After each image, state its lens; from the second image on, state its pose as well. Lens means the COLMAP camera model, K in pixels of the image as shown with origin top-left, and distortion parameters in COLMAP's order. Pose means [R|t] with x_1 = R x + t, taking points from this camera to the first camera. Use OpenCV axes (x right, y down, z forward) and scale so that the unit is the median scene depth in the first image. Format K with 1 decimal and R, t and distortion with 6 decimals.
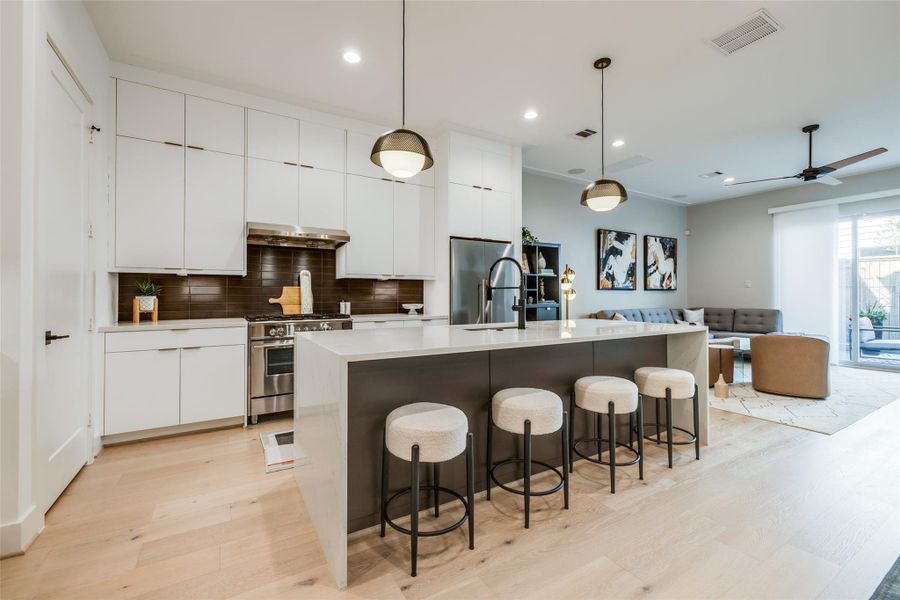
lens RADIAL K [[380.6, 0, 447.5], [0, 380.6, 291.9], [0, 0, 1]] dist [-0.000972, 0.001318]
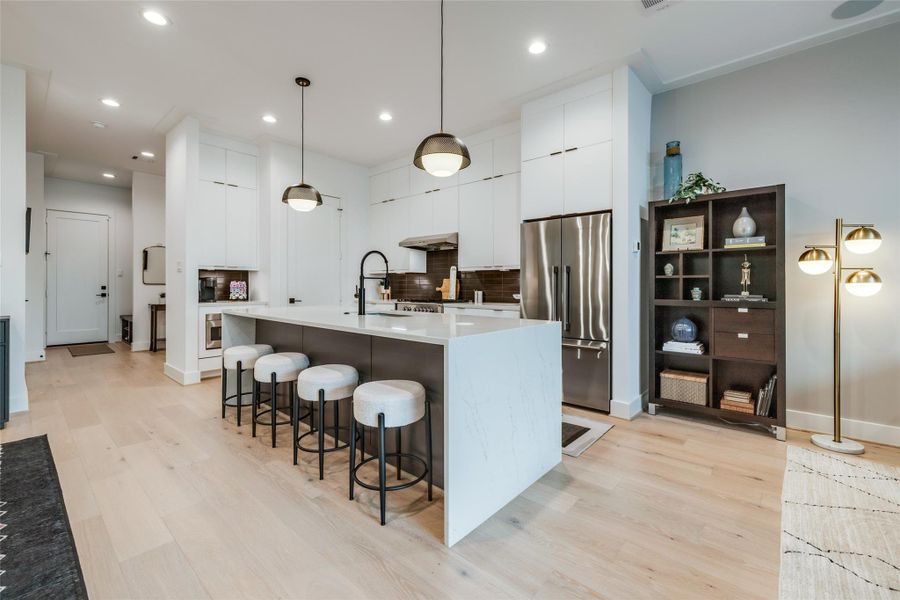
lens RADIAL K [[380.6, 0, 451.2], [0, 380.6, 284.9], [0, 0, 1]] dist [-0.000972, 0.001318]
pose [[0.311111, -0.000195, -0.950373, 0.768744], [0.005759, 0.999982, 0.001680, 0.004892], [0.950356, -0.005996, 0.311107, 0.517663]]
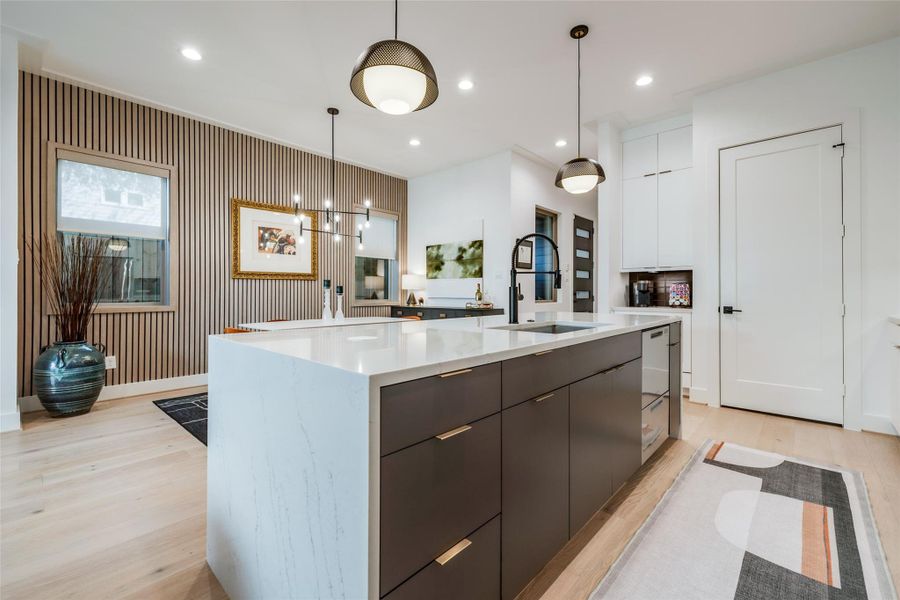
lens RADIAL K [[380.6, 0, 447.3], [0, 380.6, 294.3], [0, 0, 1]] dist [-0.000972, 0.001318]
pose [[-0.959835, -0.001185, -0.280561, 0.316138], [-0.000466, 0.999996, -0.002630, 0.019803], [0.280564, -0.002393, -0.959832, 0.998163]]
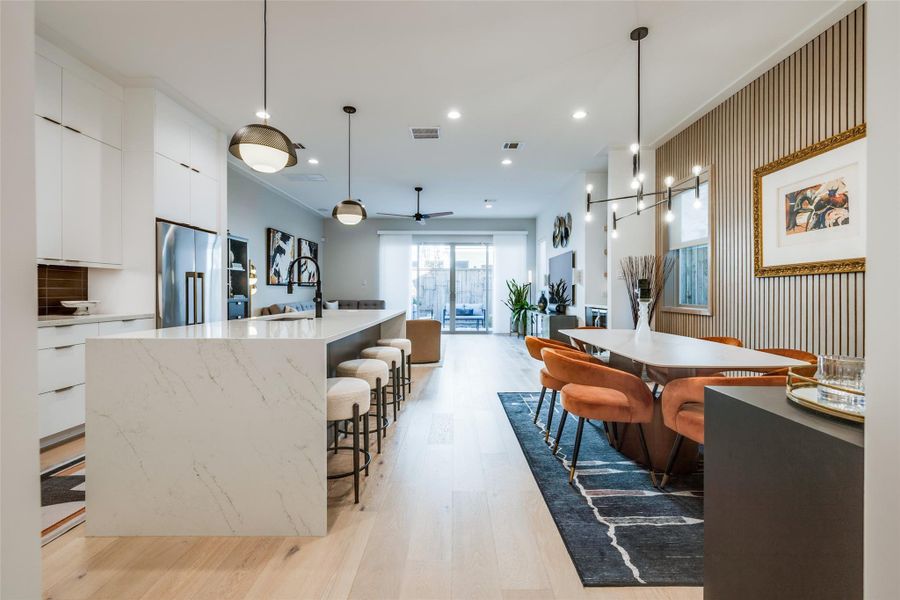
lens RADIAL K [[380.6, 0, 452.6], [0, 380.6, 289.9], [0, 0, 1]] dist [-0.000972, 0.001318]
pose [[0.518382, 0.004545, 0.855137, -0.345426], [-0.009049, 0.999959, 0.000170, 0.004155], [-0.855101, -0.007826, 0.518402, 0.016849]]
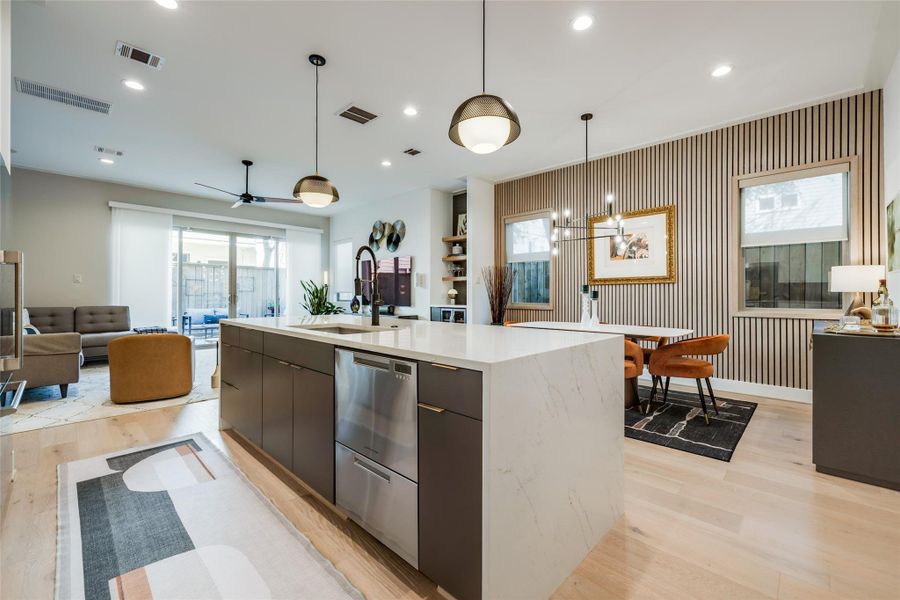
lens RADIAL K [[380.6, 0, 452.7], [0, 380.6, 292.3], [0, 0, 1]] dist [-0.000972, 0.001318]
pose [[-0.264899, 0.004459, 0.964266, -0.442401], [-0.011191, 0.999908, -0.007698, 0.011909], [-0.964211, -0.012831, -0.264824, 0.610713]]
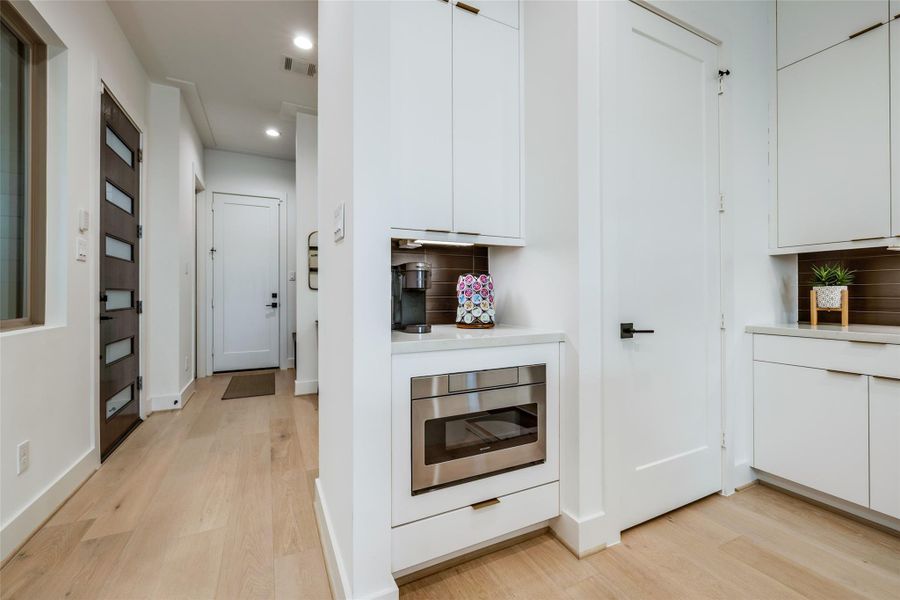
lens RADIAL K [[380.6, 0, 455.8], [0, 380.6, 291.8], [0, 0, 1]] dist [-0.000972, 0.001318]
pose [[-0.069667, -0.006890, -0.997547, -0.056893], [0.009357, 0.999928, -0.007560, 0.014033], [0.997526, -0.009861, -0.069597, 0.277560]]
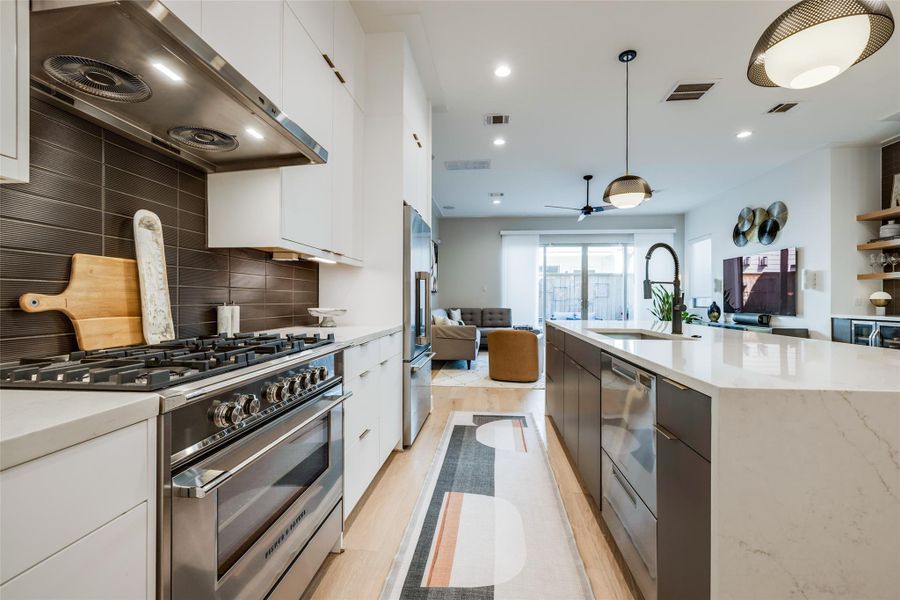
lens RADIAL K [[380.6, 0, 455.2], [0, 380.6, 299.7], [0, 0, 1]] dist [-0.000972, 0.001318]
pose [[0.590092, 0.001118, 0.807335, -0.429032], [-0.010405, 0.999927, 0.006221, 0.014108], [-0.807269, -0.012071, 0.590060, 0.518407]]
